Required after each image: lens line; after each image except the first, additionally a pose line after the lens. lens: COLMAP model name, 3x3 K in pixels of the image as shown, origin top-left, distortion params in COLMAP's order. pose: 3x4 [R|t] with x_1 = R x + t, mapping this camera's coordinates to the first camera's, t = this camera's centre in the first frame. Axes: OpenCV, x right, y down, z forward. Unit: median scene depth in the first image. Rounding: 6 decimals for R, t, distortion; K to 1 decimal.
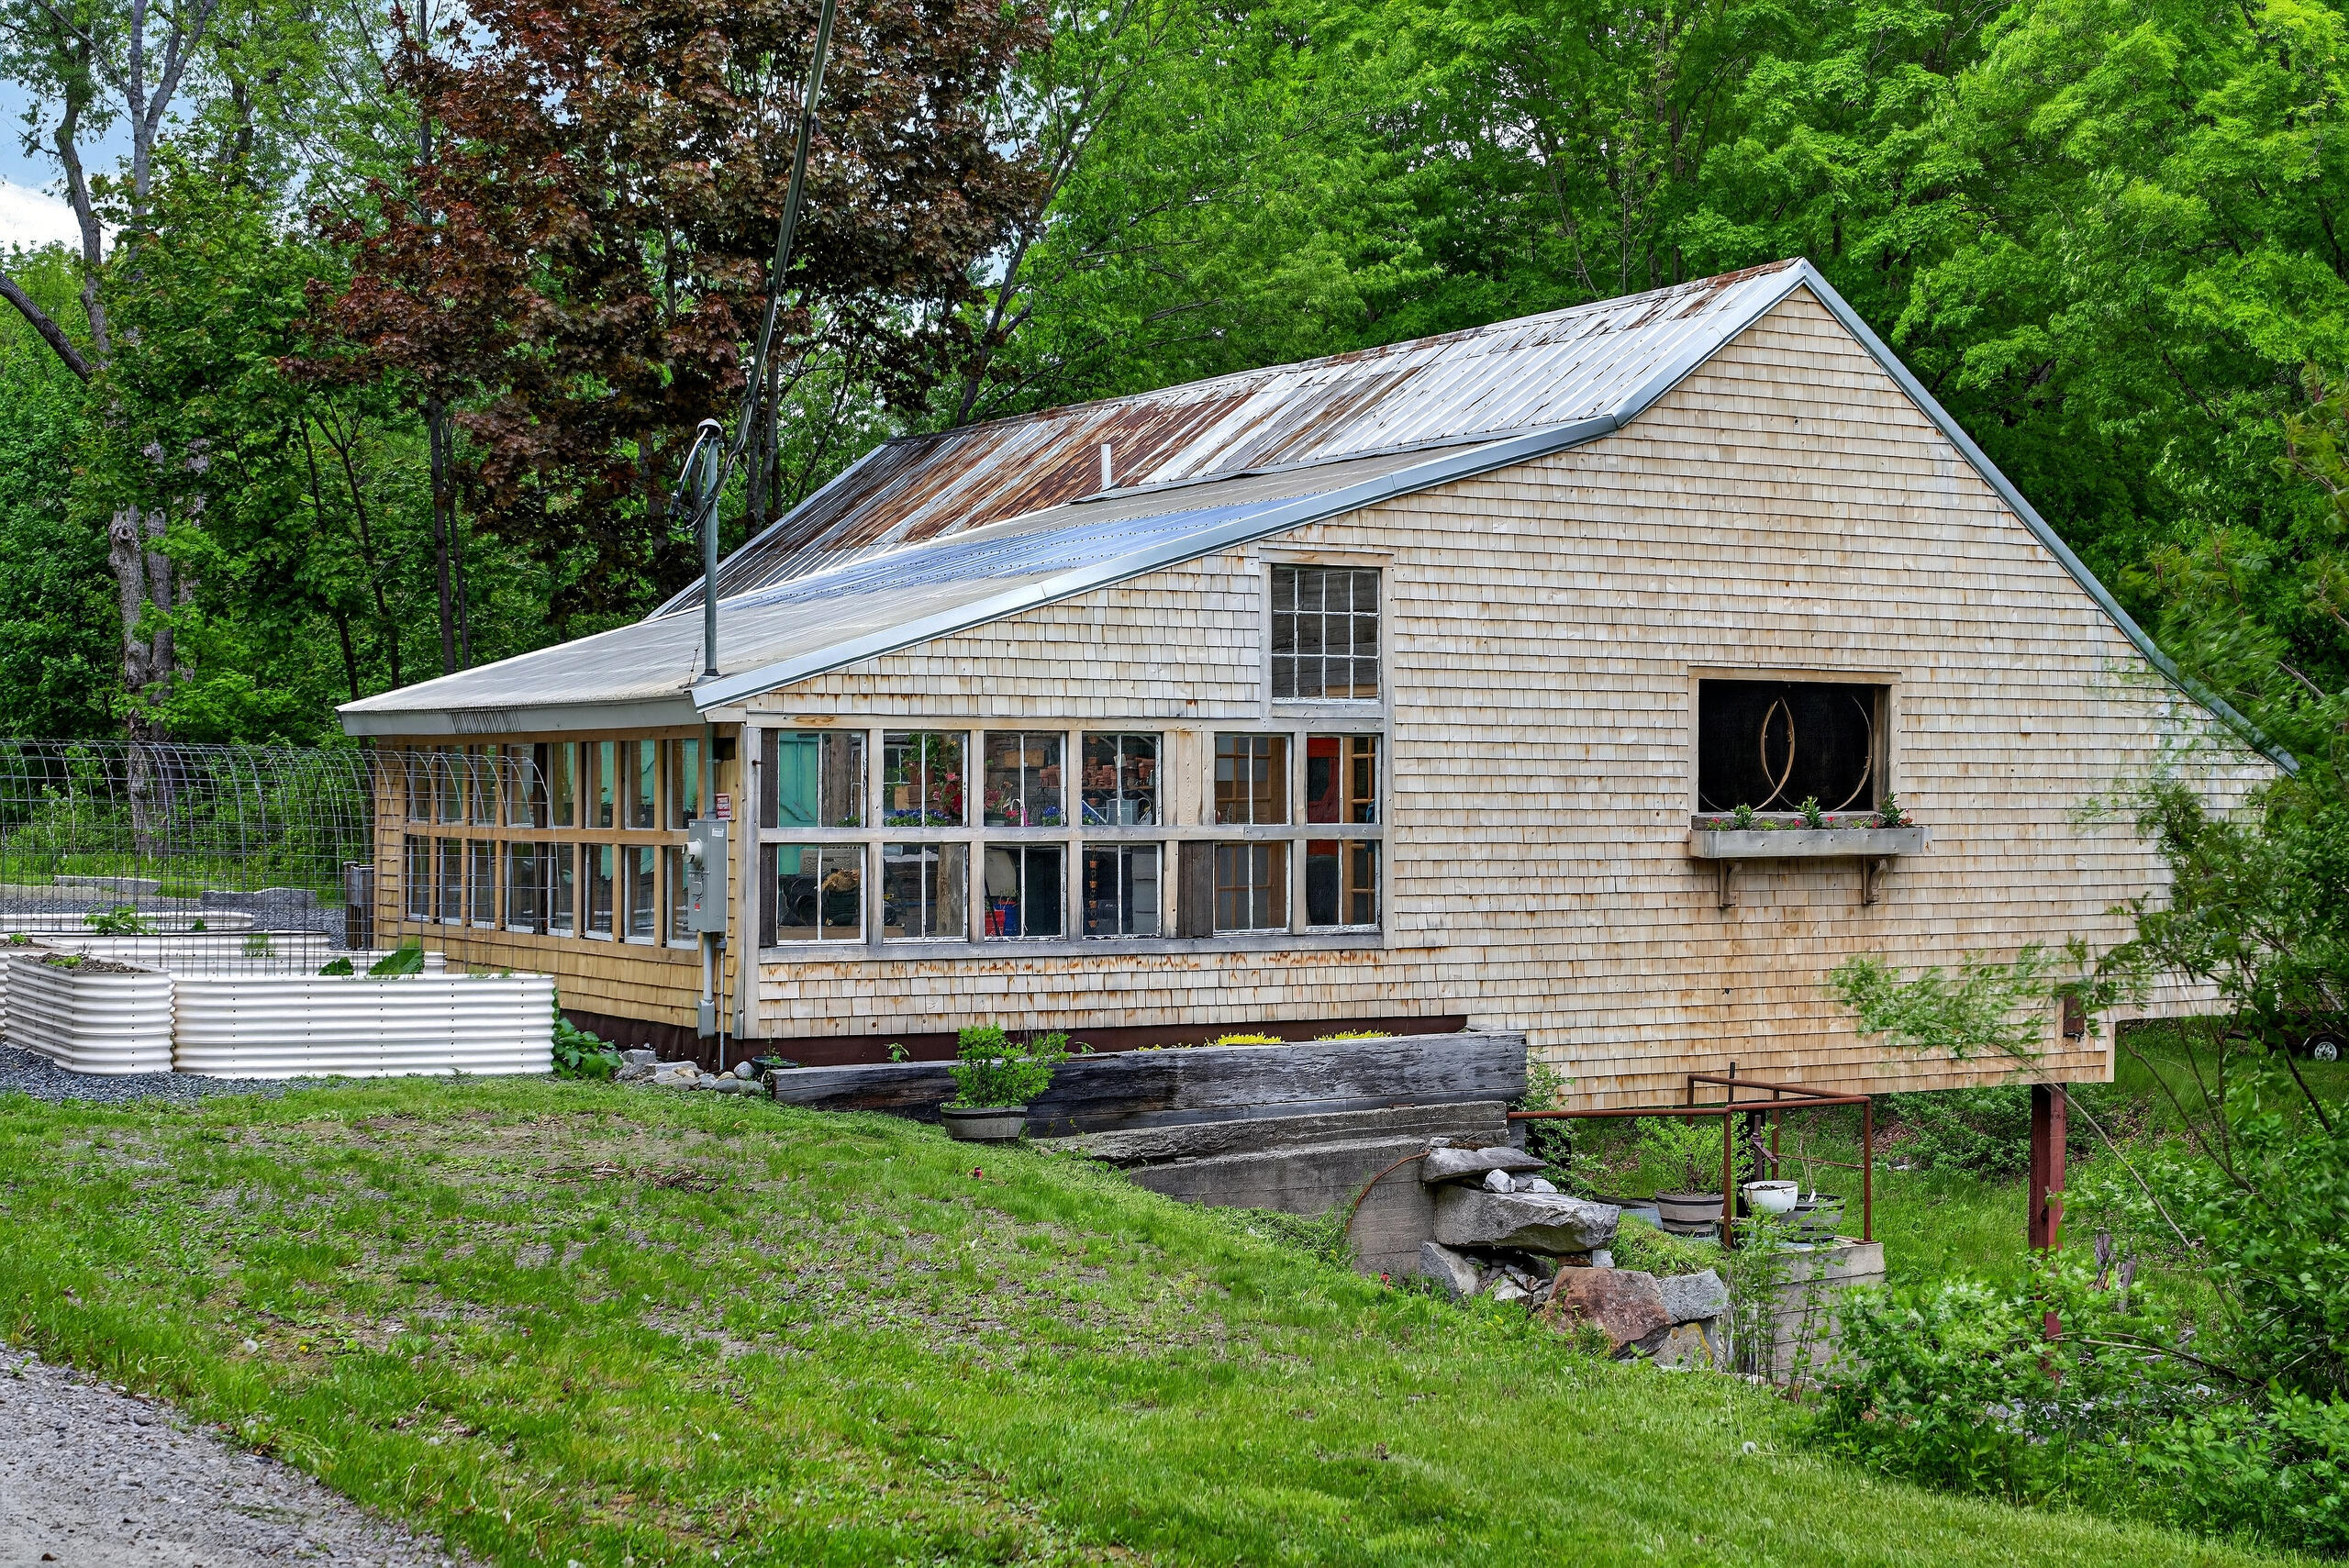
lens RADIAL K [[3741.8, 0, 1148.1], [0, 3741.8, 999.0], [0, 0, 1]] dist [-0.017612, -0.001286]
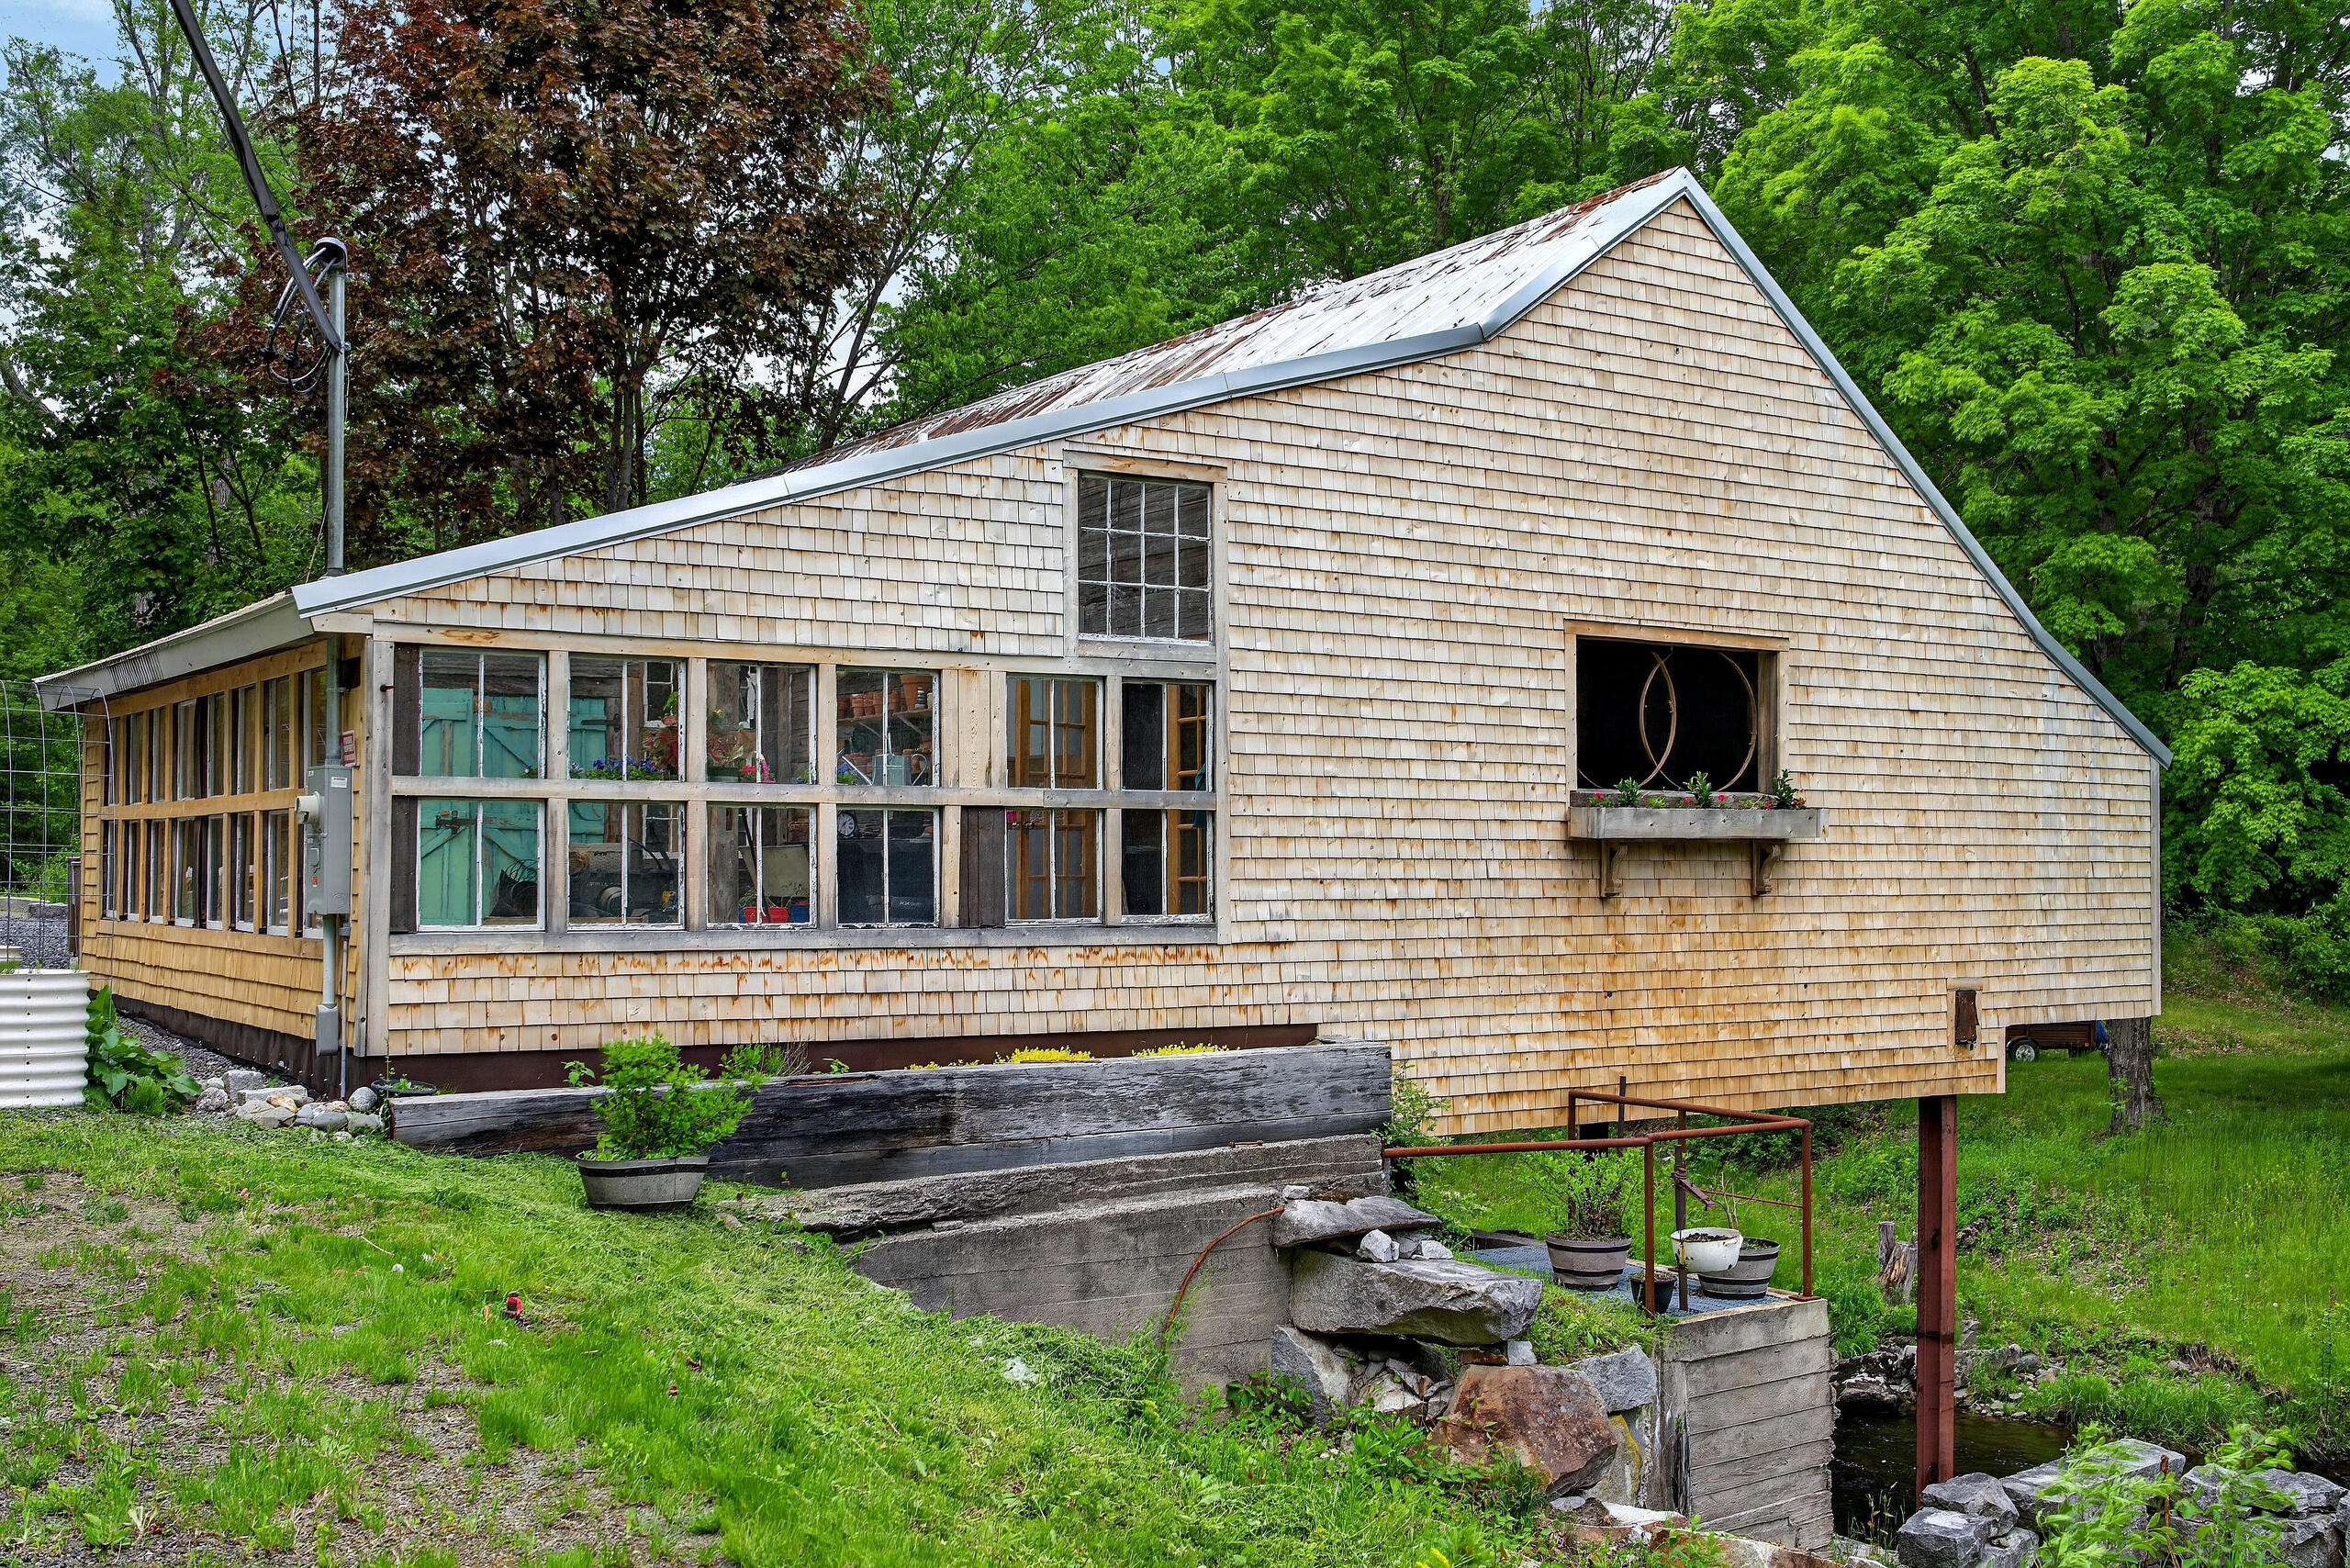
lens RADIAL K [[2561.7, 0, 1168.9], [0, 2561.7, 878.5], [0, 0, 1]] dist [-0.197821, 0.657251]
pose [[0.998747, -0.001063, 0.050033, 0.024038], [0.003773, 0.998529, -0.054093, 0.002815], [-0.049902, 0.054214, 0.997282, 0.435844]]
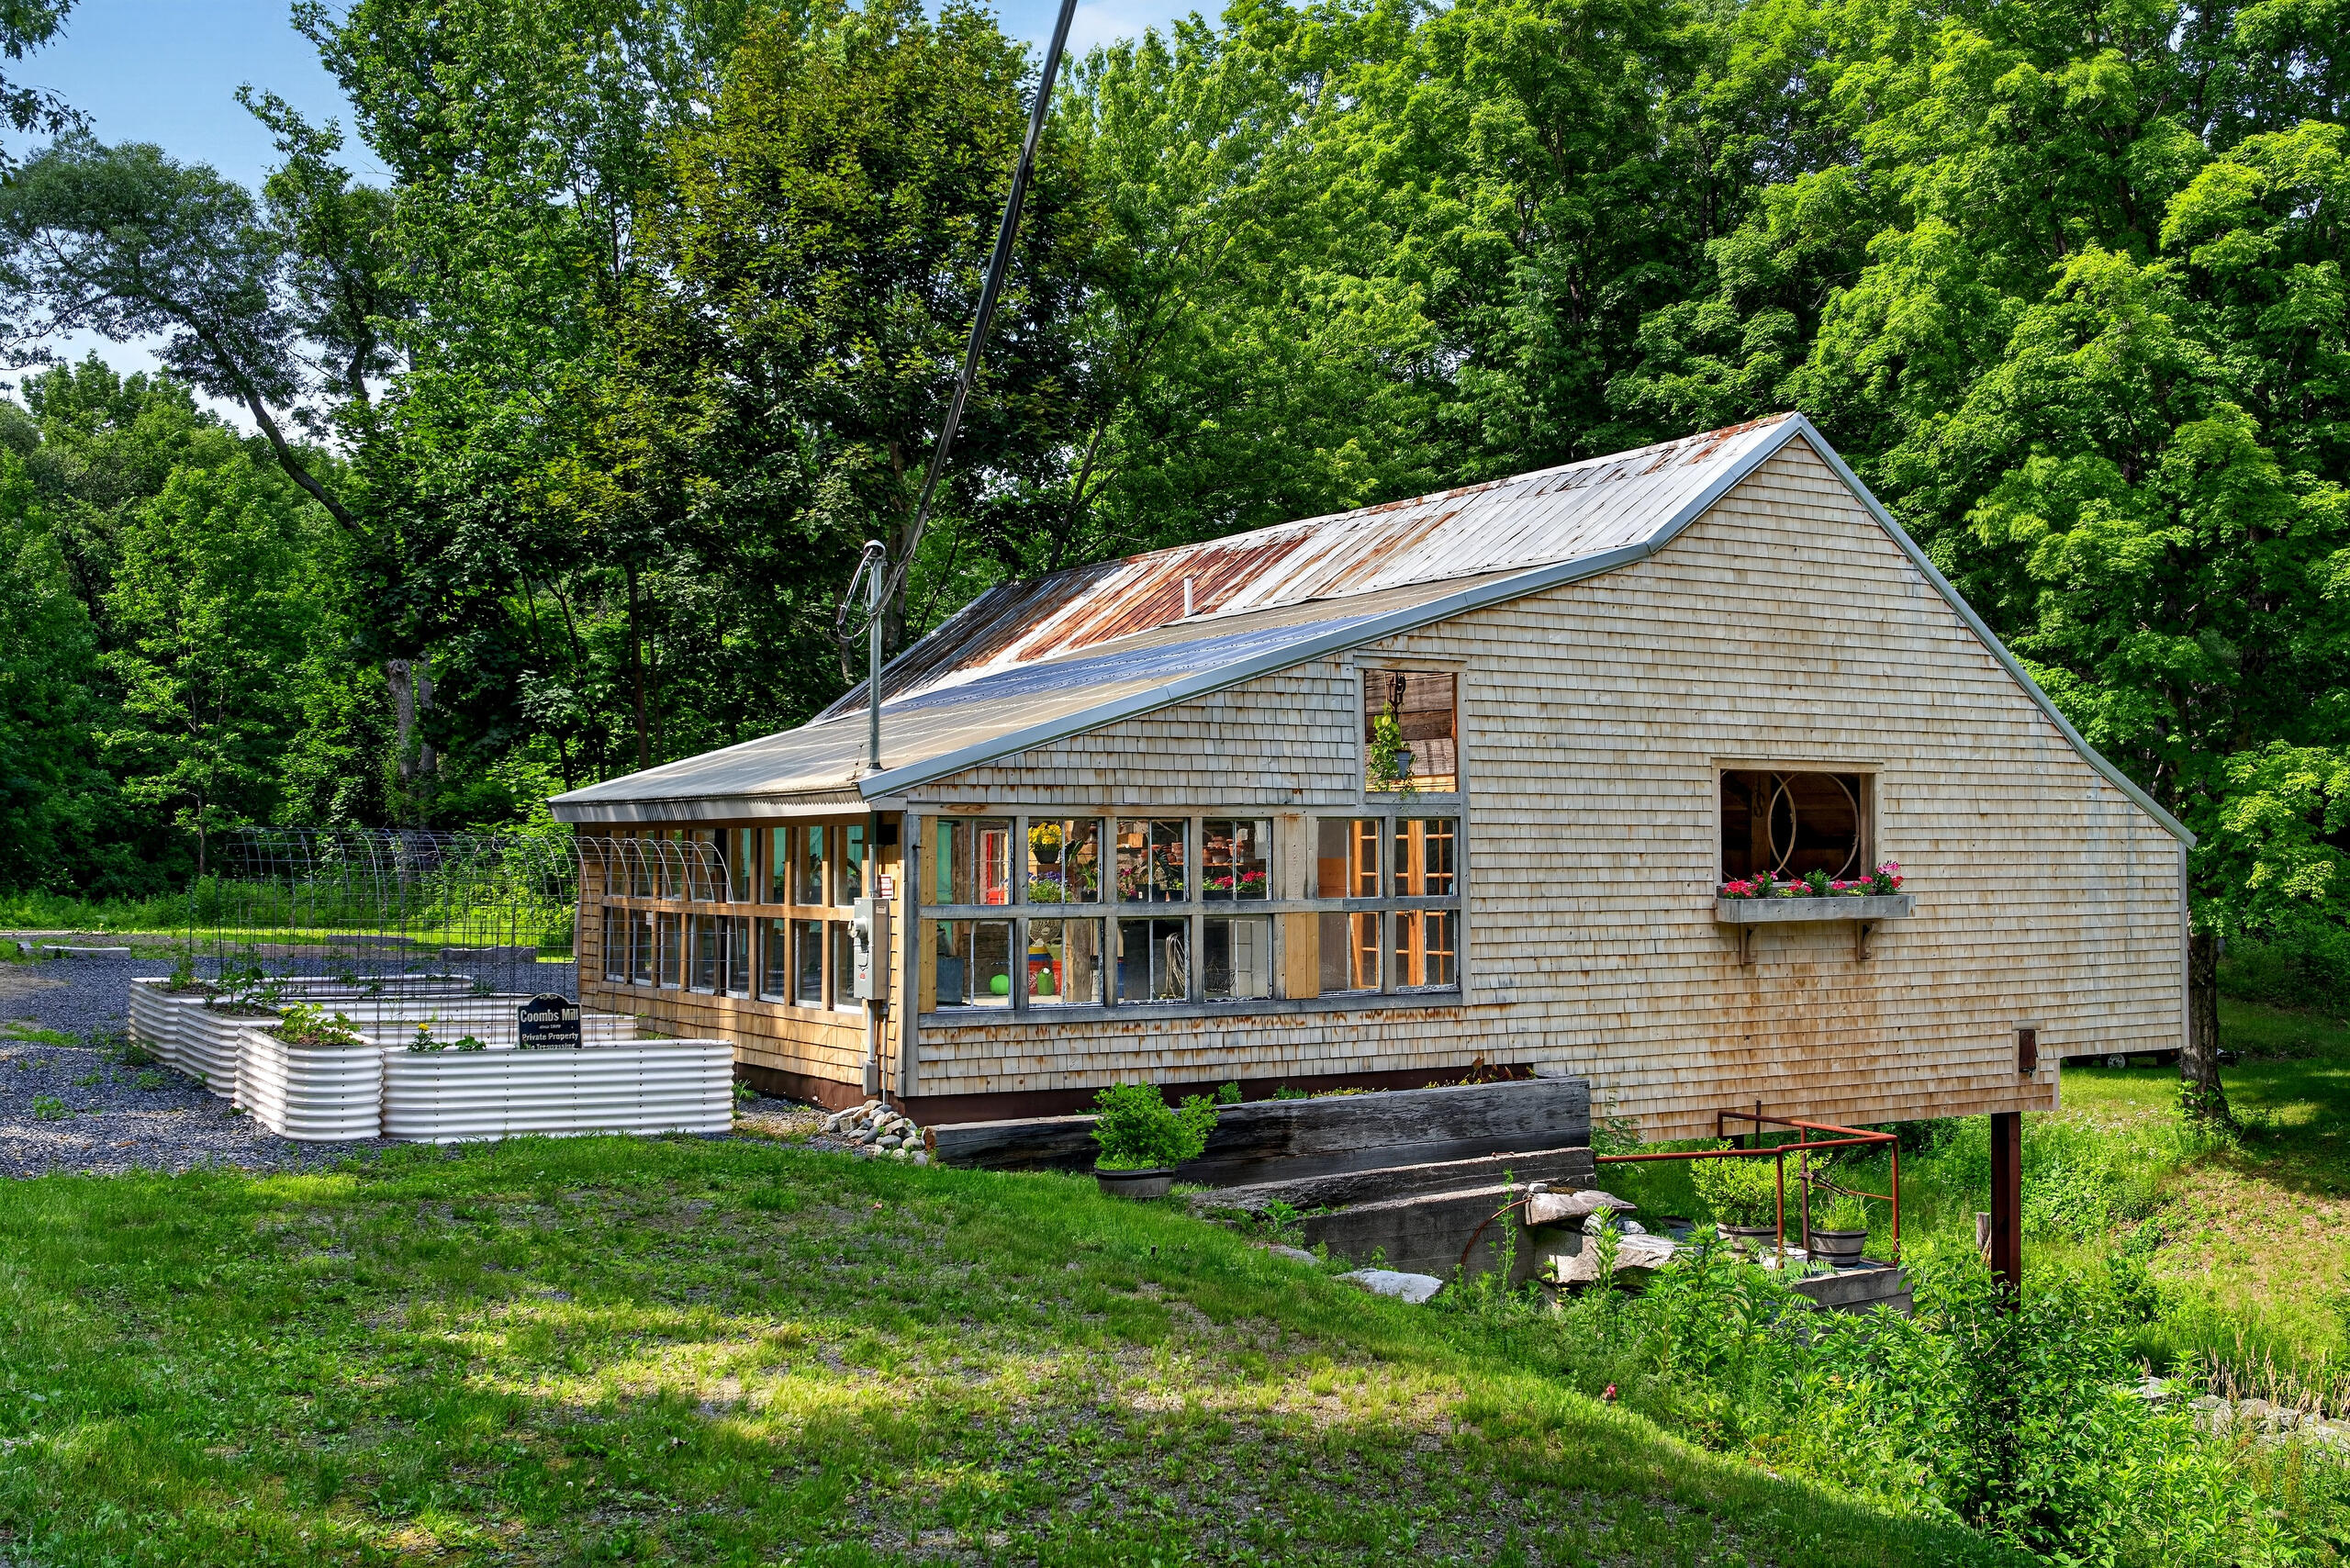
lens RADIAL K [[2637.5, 0, 1175.0], [0, 2637.5, 784.0], [0, 0, 1]] dist [-0.086358, 0.294405]
pose [[0.999894, -0.004810, 0.013776, -0.034905], [0.005925, 0.996606, -0.082104, -0.015416], [-0.013334, 0.082177, 0.996529, 0.196743]]
